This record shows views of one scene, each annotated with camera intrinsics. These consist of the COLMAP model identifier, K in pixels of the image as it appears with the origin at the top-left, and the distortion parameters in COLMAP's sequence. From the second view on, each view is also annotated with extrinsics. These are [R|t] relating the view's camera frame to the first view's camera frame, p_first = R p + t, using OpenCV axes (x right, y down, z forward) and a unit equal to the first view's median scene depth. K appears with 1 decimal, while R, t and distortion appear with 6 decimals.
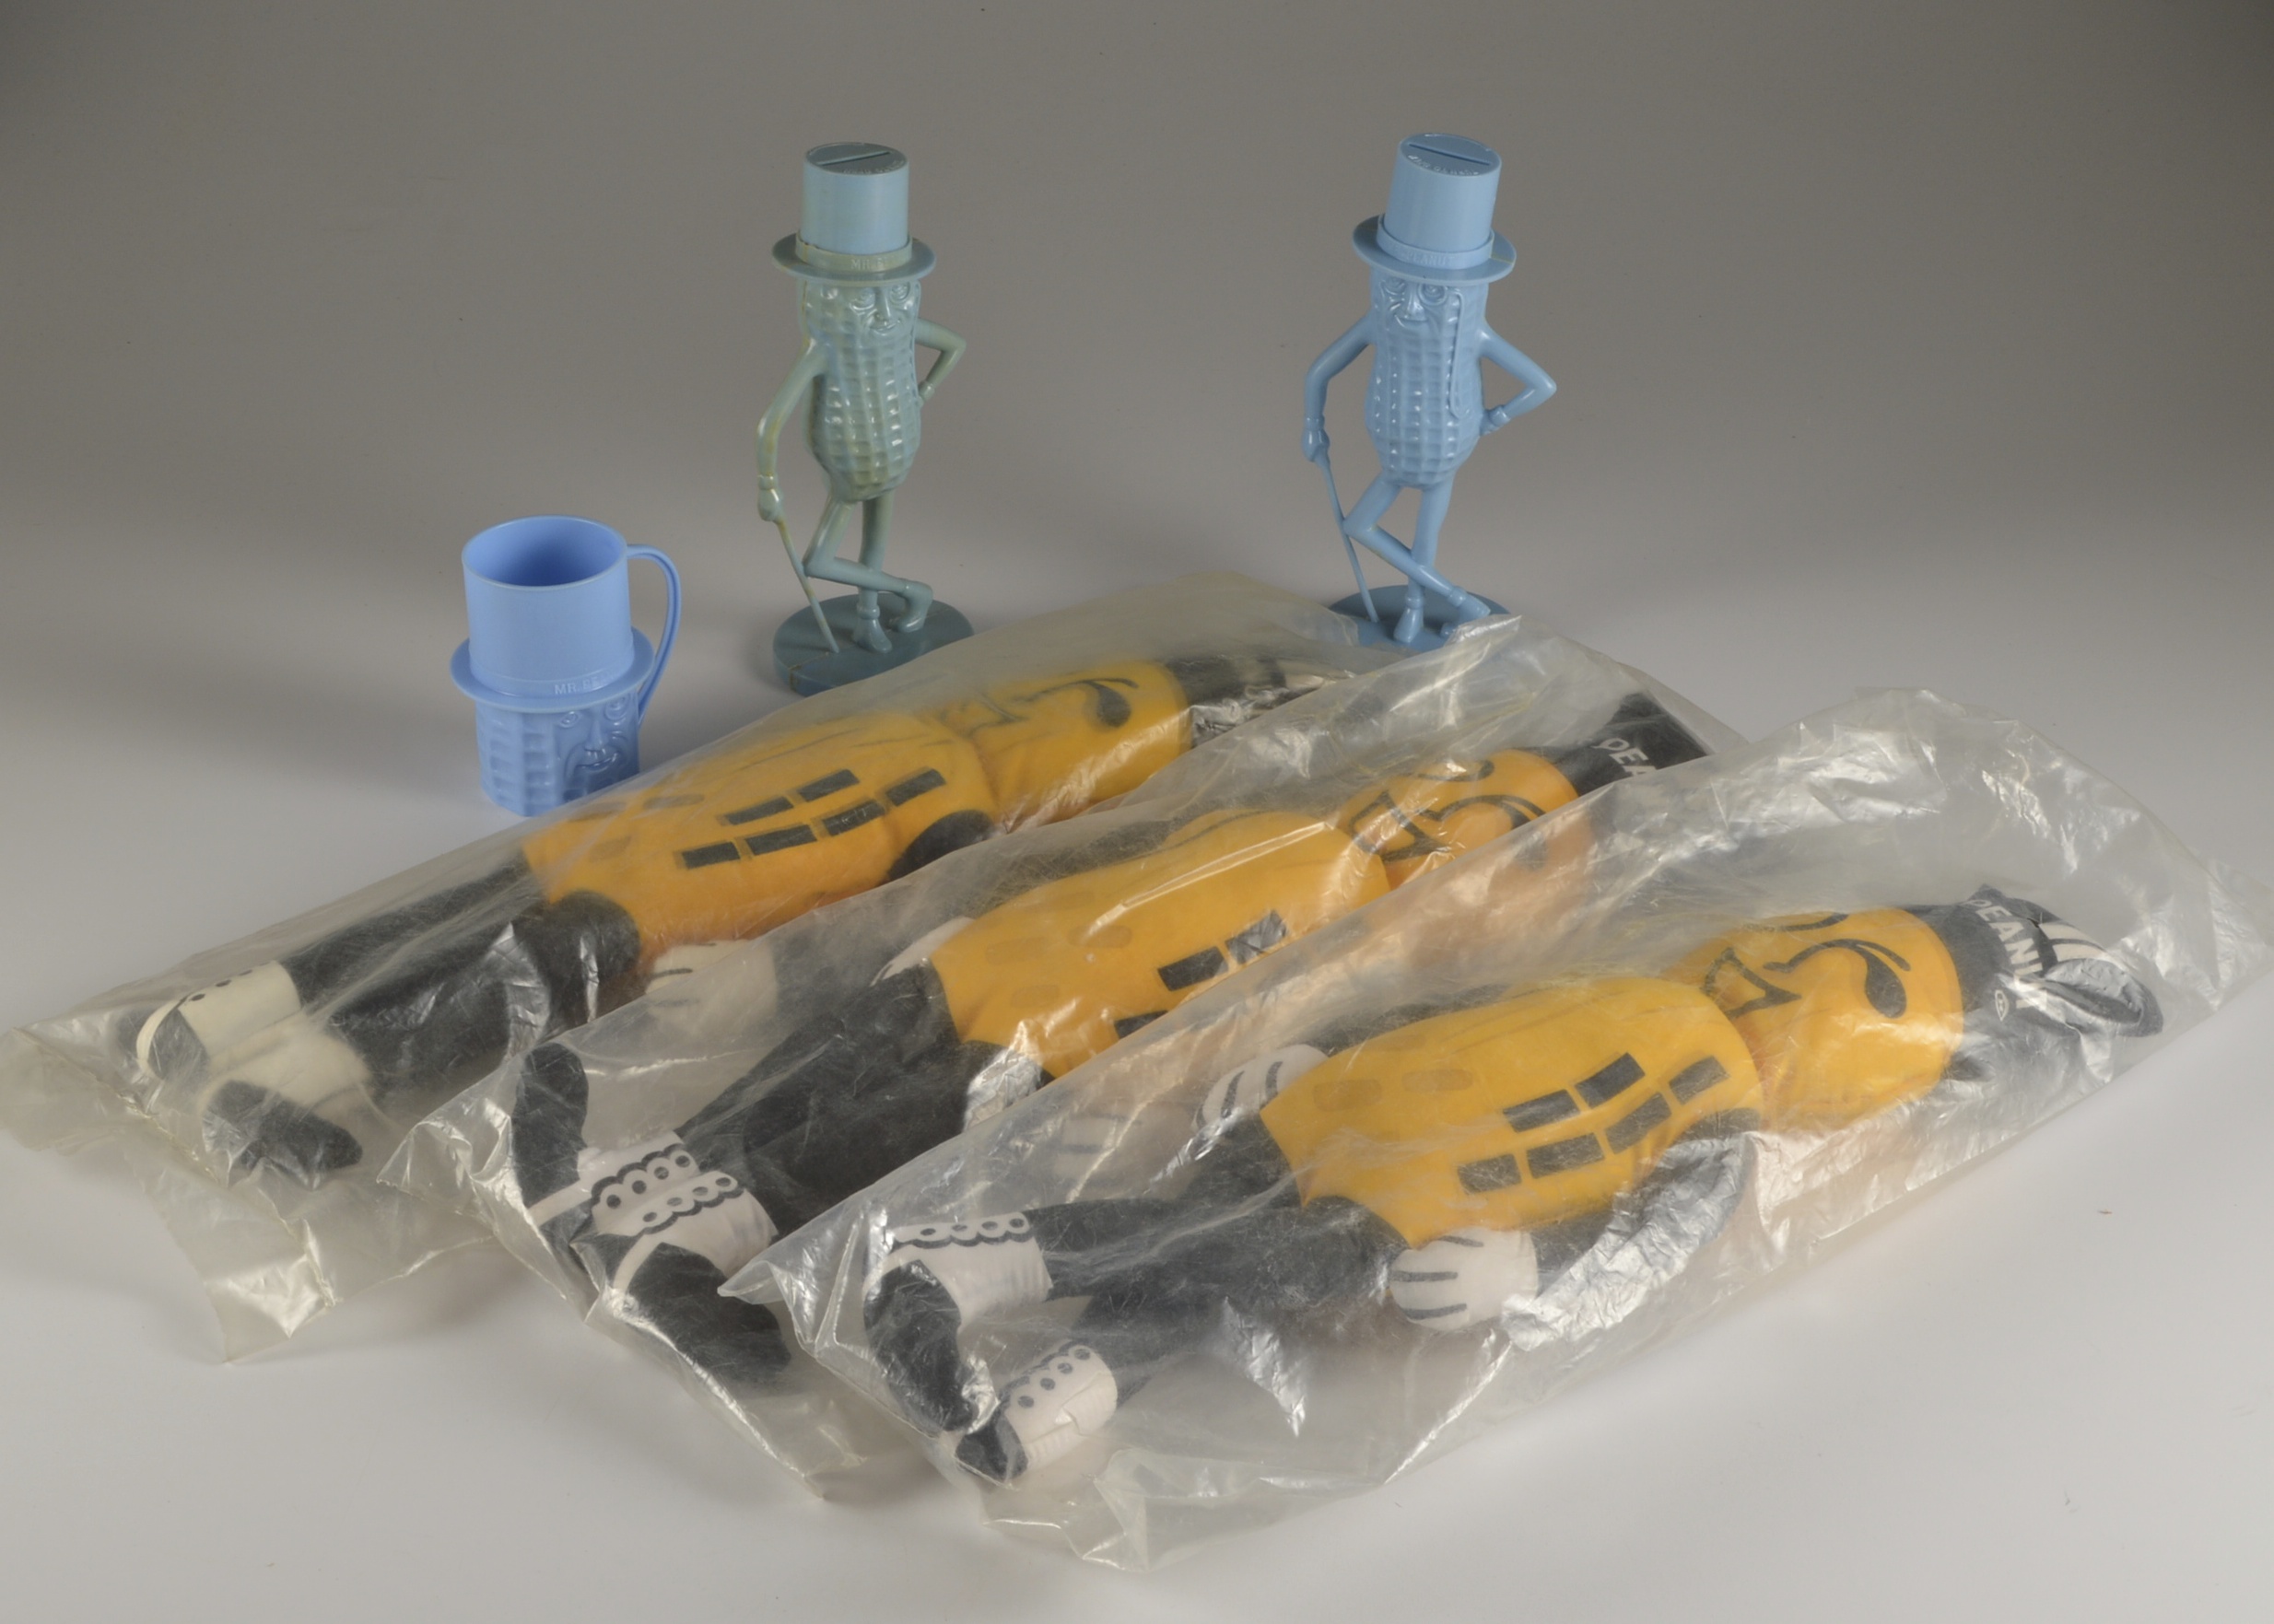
lens RADIAL K [[4141.9, 0, 1137.0], [0, 4141.9, 812.0], [0, 0, 1]] dist [0.003363, -0.078737]
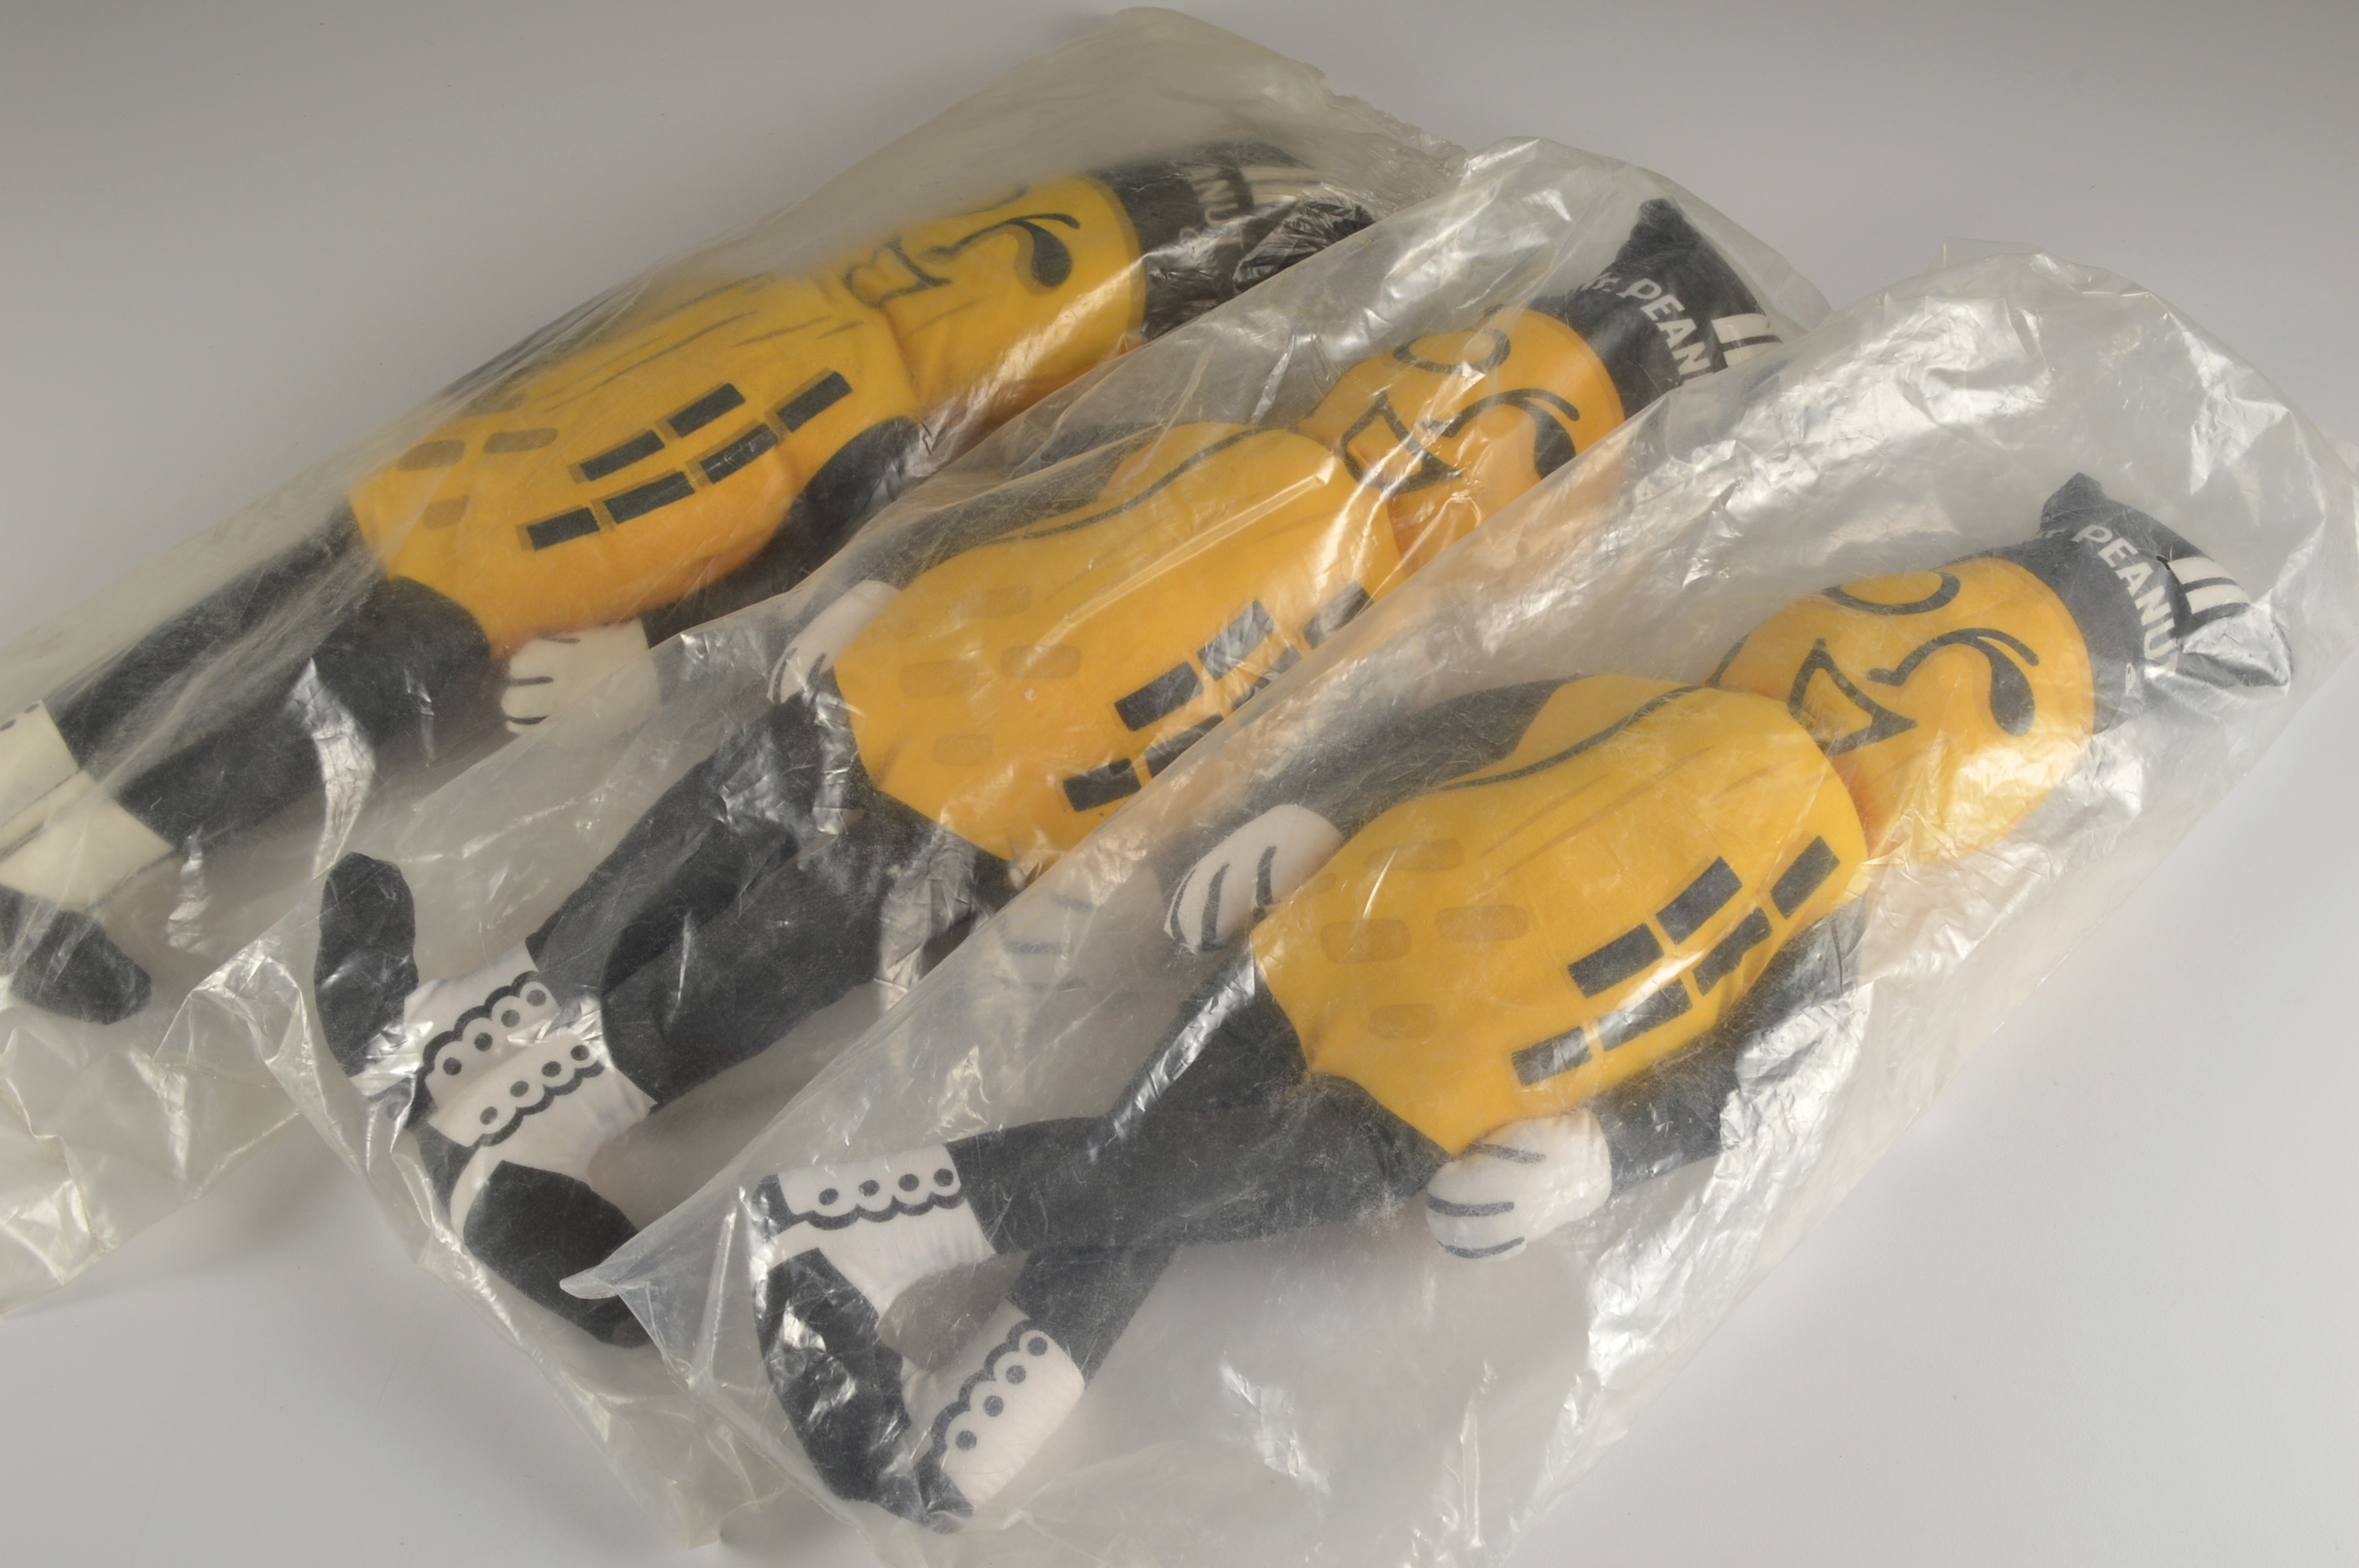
lens RADIAL K [[2351.7, 0, 1179.5], [0, 2351.7, 784.0], [0, 0, 1]] dist [-0.068381, 0.011193]
pose [[0.999129, -0.038558, 0.015958, 0.009441], [0.029208, 0.919290, 0.392496, -0.123656], [-0.029804, -0.391688, 0.919615, 0.567561]]
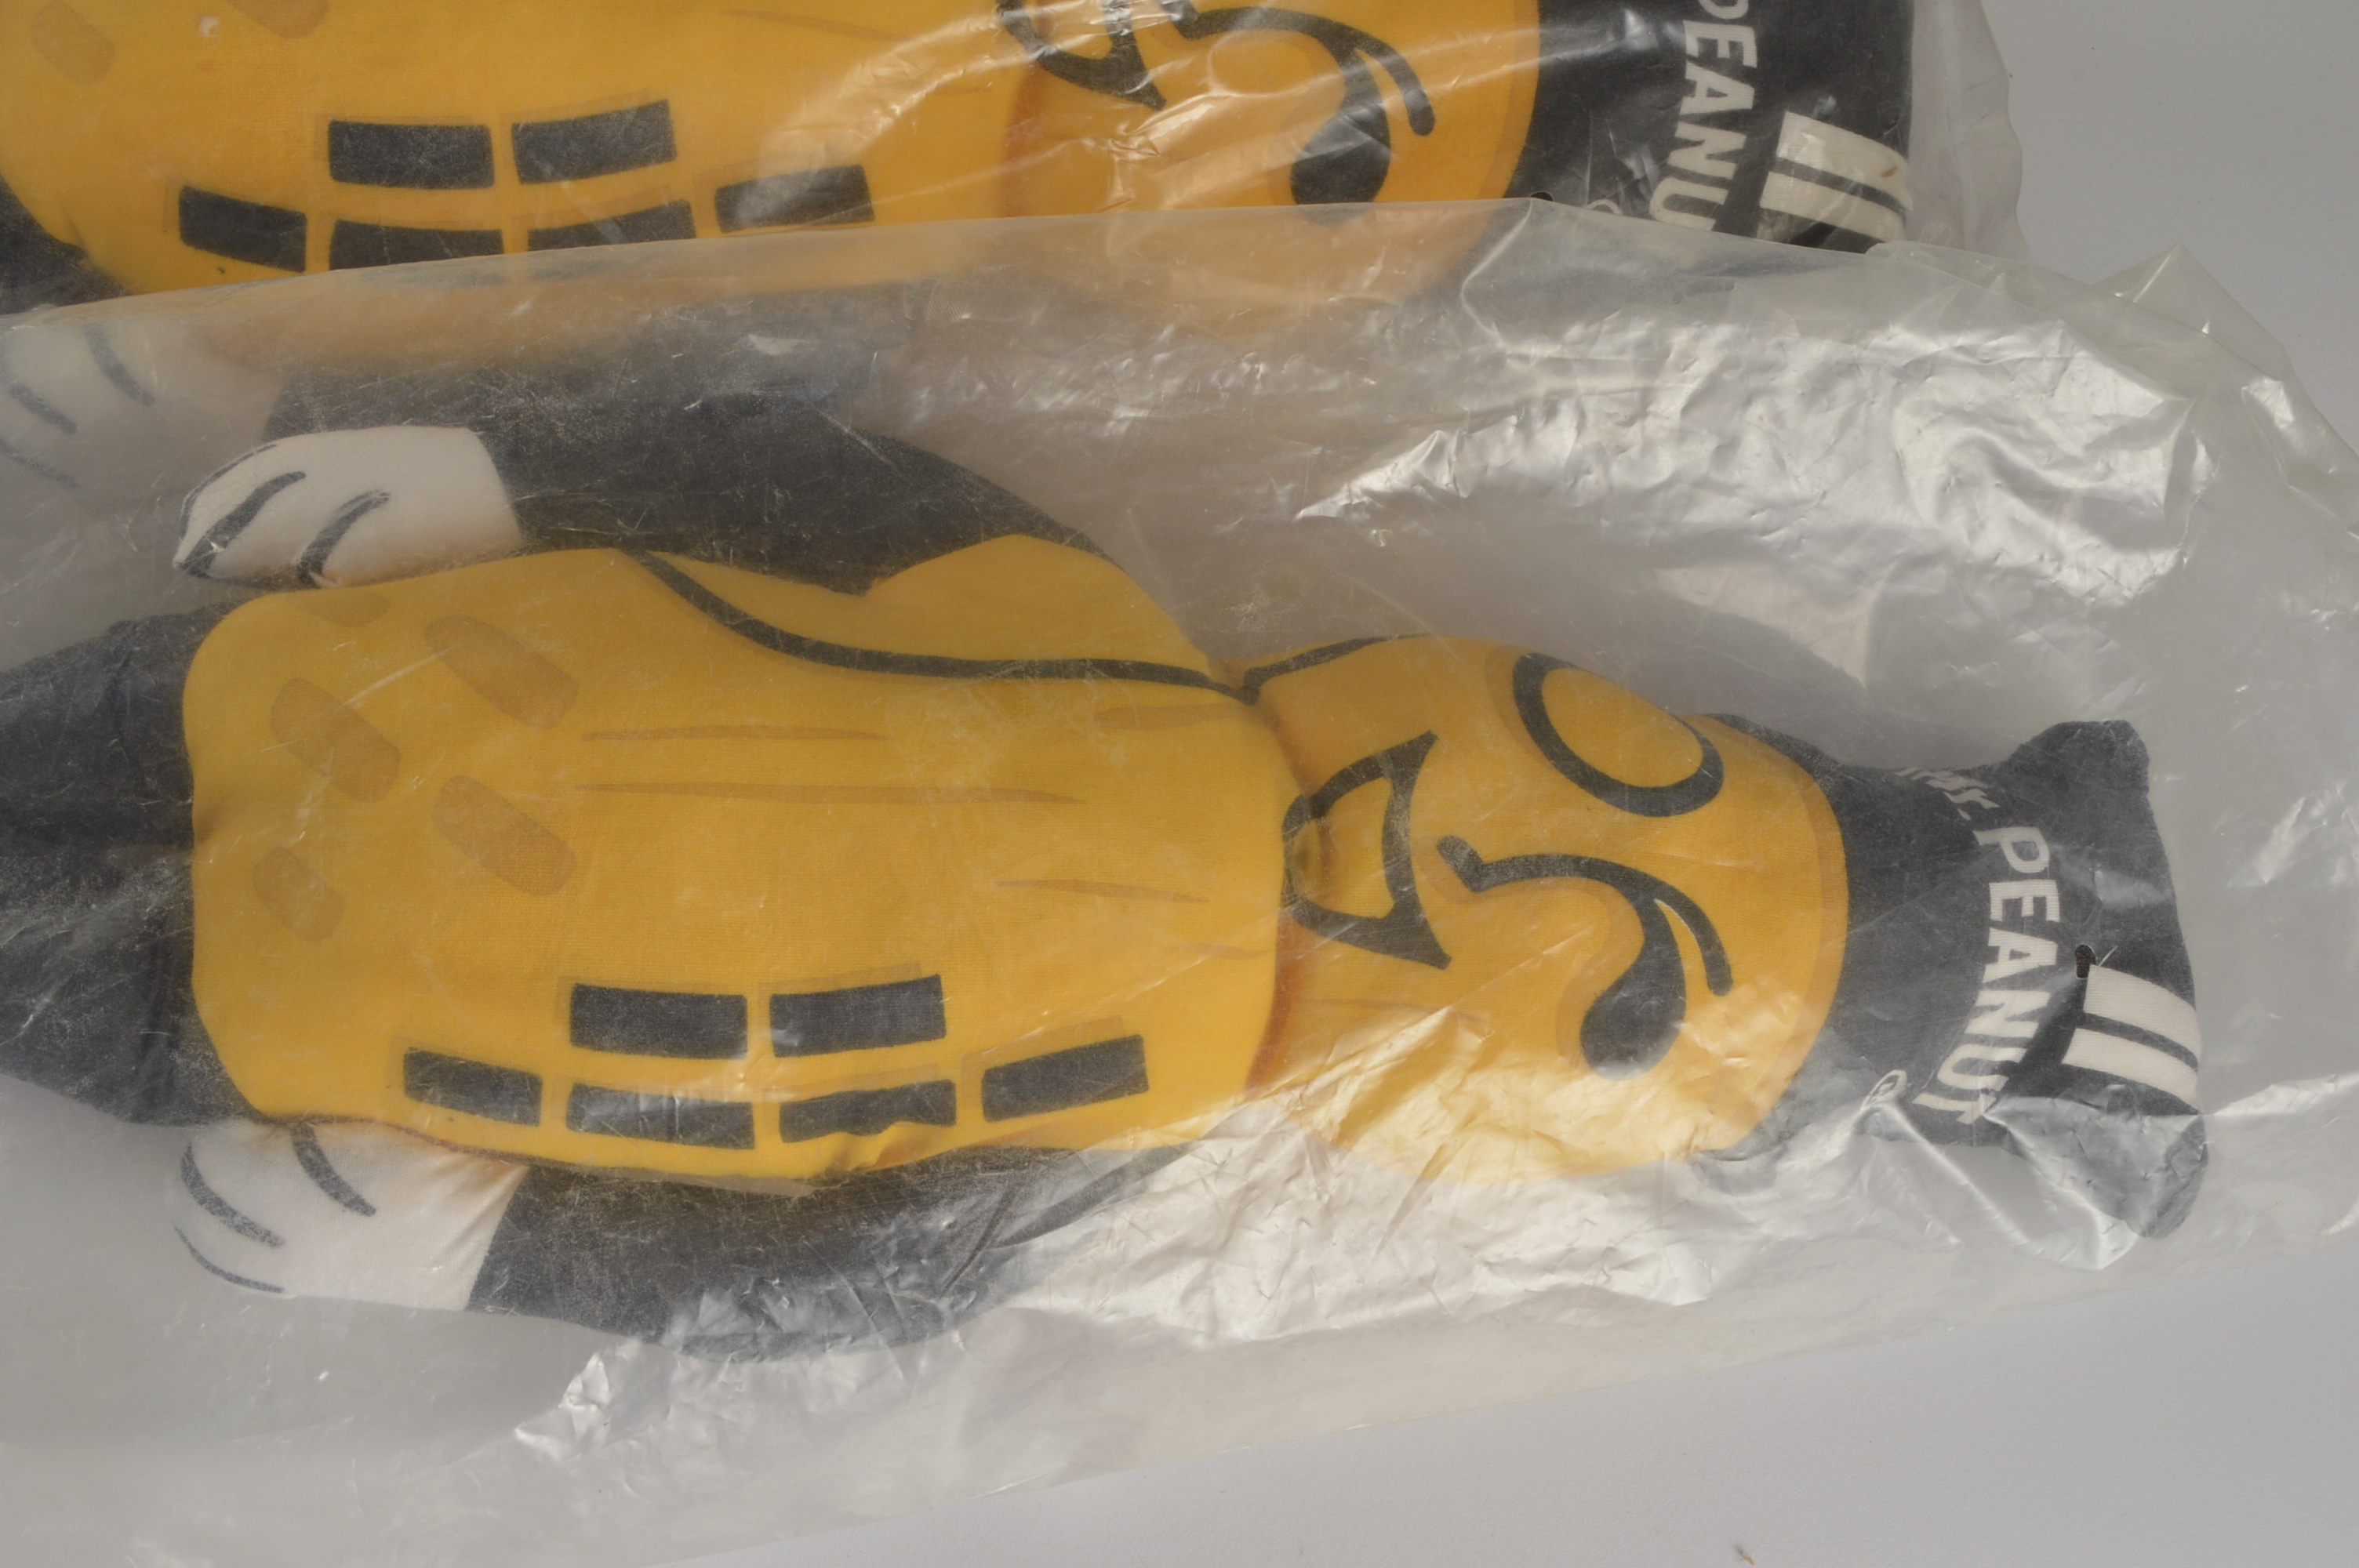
lens RADIAL K [[2892.8, 0, 1178.7], [0, 2892.8, 782.9], [0, 0, 1]] dist [-0.036200, -0.022199]
pose [[0.840840, 0.541284, -0.000178, 0.121609], [-0.412542, 0.641064, 0.647183, -0.157346], [0.350424, -0.544104, 0.762334, 0.738948]]
